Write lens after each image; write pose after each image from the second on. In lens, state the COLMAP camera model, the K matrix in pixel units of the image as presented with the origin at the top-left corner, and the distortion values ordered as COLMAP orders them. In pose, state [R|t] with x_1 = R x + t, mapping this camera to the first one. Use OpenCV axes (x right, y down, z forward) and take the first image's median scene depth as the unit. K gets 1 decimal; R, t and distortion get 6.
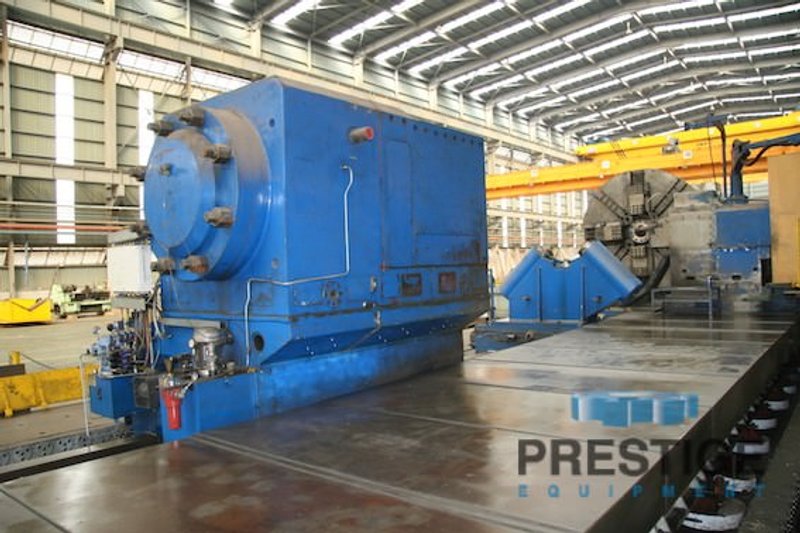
lens RADIAL K [[610.2, 0, 395.9], [0, 610.2, 268.4], [0, 0, 1]] dist [-0.155738, 0.119158]
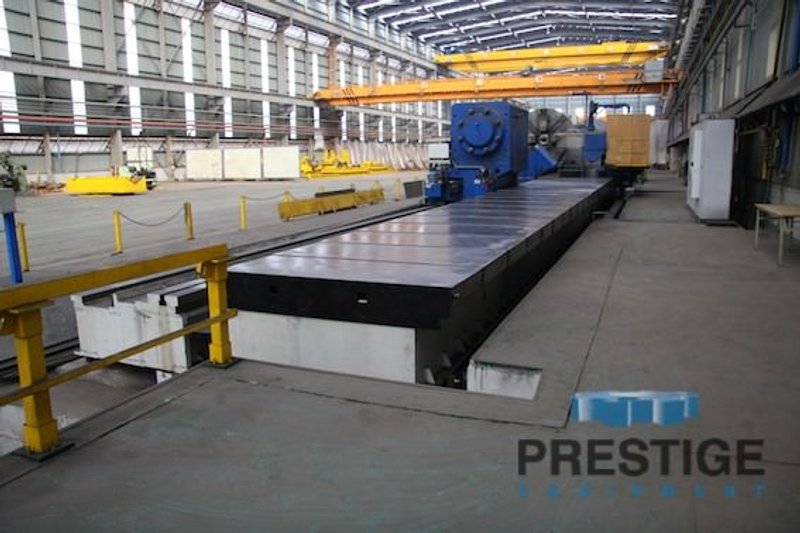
lens RADIAL K [[610.2, 0, 398.1], [0, 610.2, 271.6], [0, 0, 1]] dist [-0.155738, 0.119158]
pose [[0.958392, -0.035070, 0.283294, -0.193871], [-0.016166, 0.984164, 0.176524, 0.008426], [-0.284998, -0.173759, 0.942647, -0.252041]]
